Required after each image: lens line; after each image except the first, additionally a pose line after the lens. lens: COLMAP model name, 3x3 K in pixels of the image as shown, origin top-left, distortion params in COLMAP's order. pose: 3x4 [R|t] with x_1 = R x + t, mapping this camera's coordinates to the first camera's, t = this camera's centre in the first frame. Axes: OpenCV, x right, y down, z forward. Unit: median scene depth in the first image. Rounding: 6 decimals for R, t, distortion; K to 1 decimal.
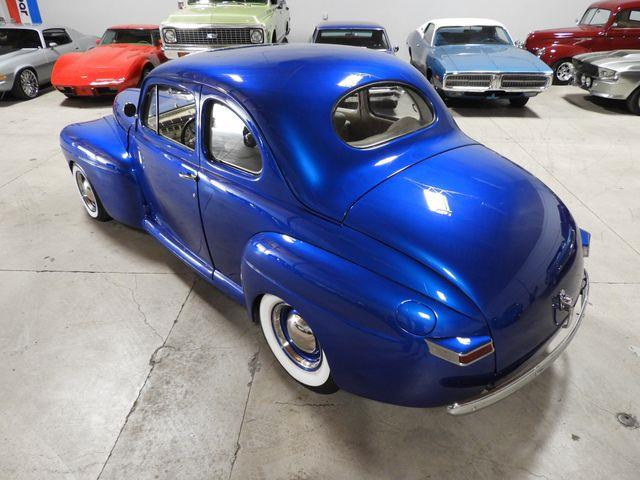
lens RADIAL K [[454.2, 0, 320.0], [0, 454.2, 240.0], [0, 0, 1]] dist [-0.002217, 0.001113]
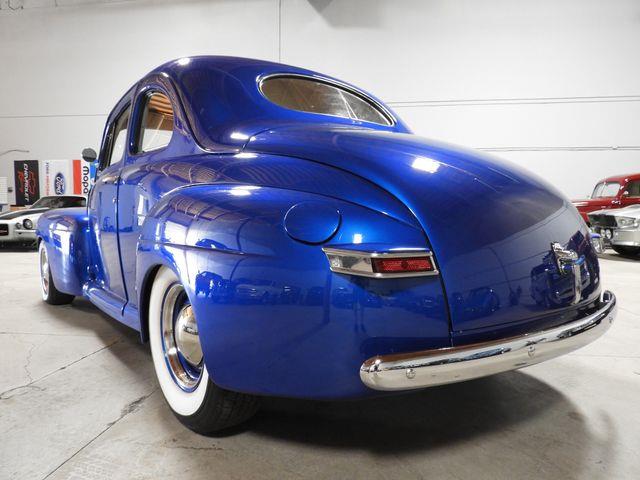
lens RADIAL K [[454.2, 0, 320.0], [0, 454.2, 240.0], [0, 0, 1]] dist [-0.002217, 0.001113]
pose [[0.996231, 0.019842, -0.084436, 0.116915], [-0.054296, 0.901817, -0.428693, 0.202020], [0.067640, 0.431662, 0.899496, 0.182057]]
